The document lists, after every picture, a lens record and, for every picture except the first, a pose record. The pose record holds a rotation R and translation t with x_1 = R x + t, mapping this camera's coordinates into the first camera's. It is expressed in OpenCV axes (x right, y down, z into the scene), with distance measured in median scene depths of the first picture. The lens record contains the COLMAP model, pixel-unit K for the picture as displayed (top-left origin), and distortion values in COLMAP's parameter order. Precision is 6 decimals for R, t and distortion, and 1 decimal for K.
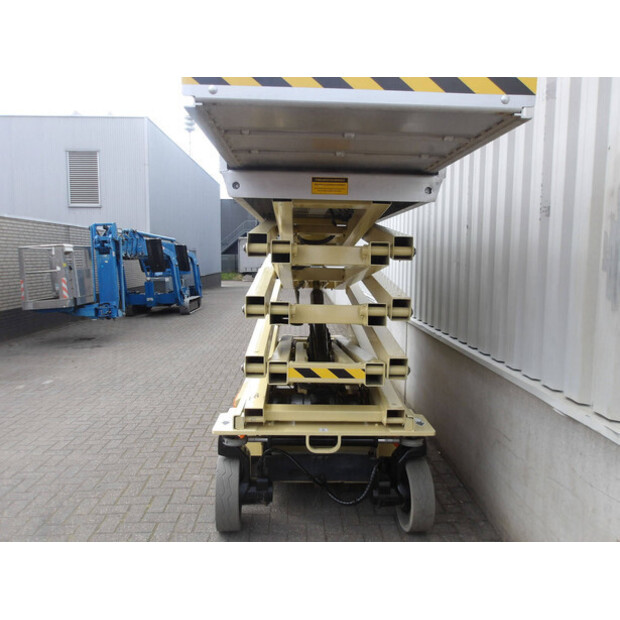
lens RADIAL K [[504.0, 0, 313.0], [0, 504.0, 307.0], [0, 0, 1]] dist [0.004337, -0.004529]
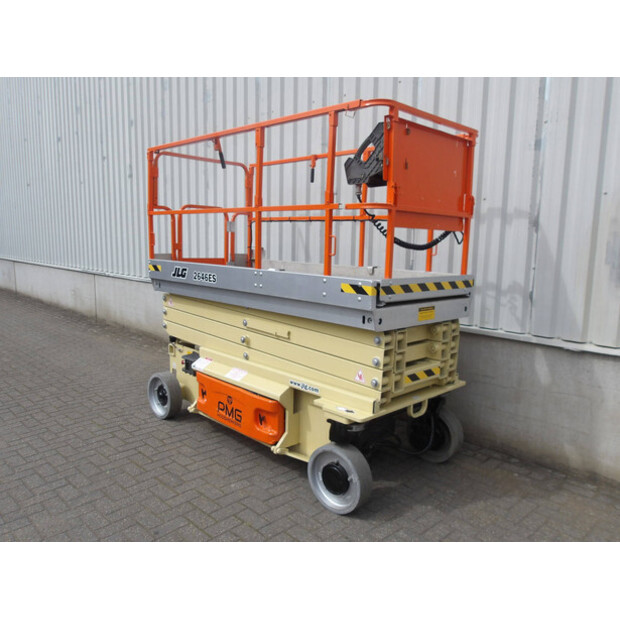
lens RADIAL K [[504.0, 0, 313.0], [0, 504.0, 311.0], [0, 0, 1]] dist [0.004337, -0.004529]
pose [[0.730461, -0.092814, 0.676618, -0.645976], [0.051534, 0.995389, 0.080906, -0.050147], [-0.681007, -0.024230, 0.731876, 0.194126]]
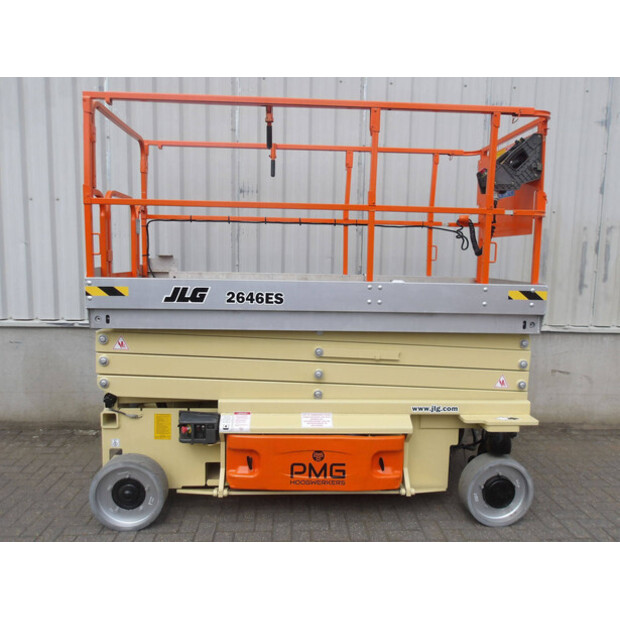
lens RADIAL K [[504.0, 0, 313.0], [0, 504.0, 311.3], [0, 0, 1]] dist [0.004337, -0.004529]
pose [[-0.030197, -0.128486, 0.991252, -0.821484], [0.074231, 0.988677, 0.130413, -0.113400], [-0.996784, 0.077519, -0.020317, 0.988589]]
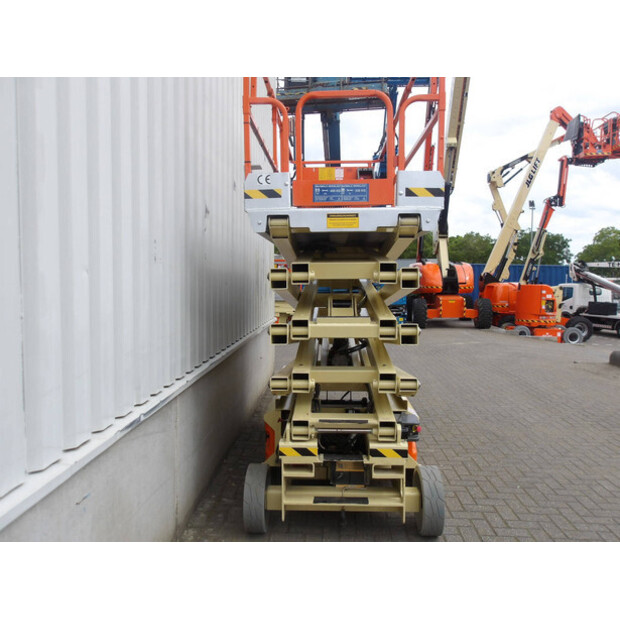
lens RADIAL K [[504.0, 0, 311.5], [0, 504.0, 311.3], [0, 0, 1]] dist [0.004337, -0.004529]
pose [[-0.997254, -0.022358, 0.070595, -0.005065], [-0.010762, 0.986969, 0.160548, -0.202360], [-0.073264, 0.159348, -0.984500, 1.996547]]
